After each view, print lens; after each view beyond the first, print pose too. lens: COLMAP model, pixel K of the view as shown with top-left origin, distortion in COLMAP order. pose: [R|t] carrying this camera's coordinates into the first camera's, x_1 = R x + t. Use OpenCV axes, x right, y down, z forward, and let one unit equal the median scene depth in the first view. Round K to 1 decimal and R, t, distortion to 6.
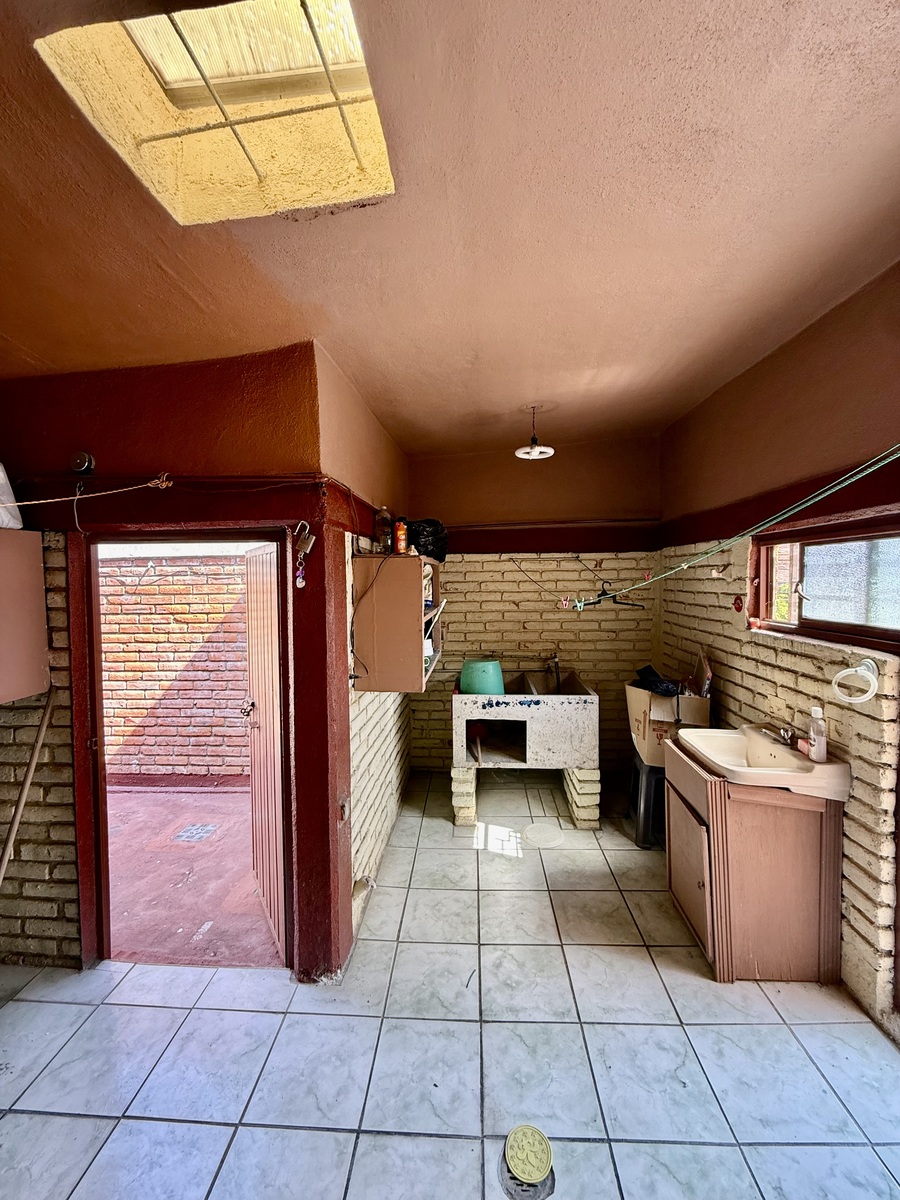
lens RADIAL K [[476.5, 0, 451.6], [0, 476.5, 592.9], [0, 0, 1]] dist [-0.008529, 0.000930]
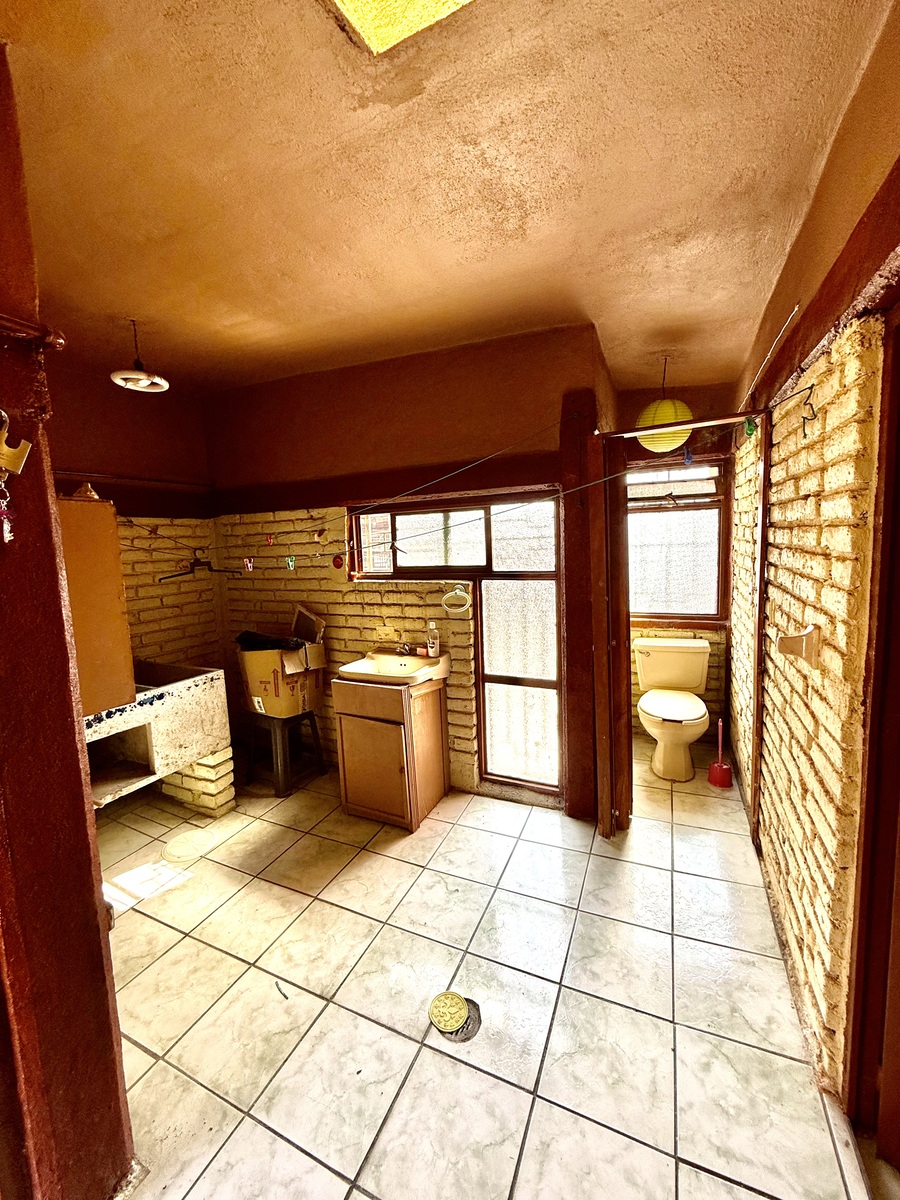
lens RADIAL K [[476.5, 0, 448.8], [0, 476.5, 593.8], [0, 0, 1]] dist [-0.008529, 0.000930]
pose [[0.365930, -0.097886, 0.925480, -0.457856], [0.060380, 0.994855, 0.081349, 0.022975], [-0.928681, 0.026112, 0.369958, 0.287890]]
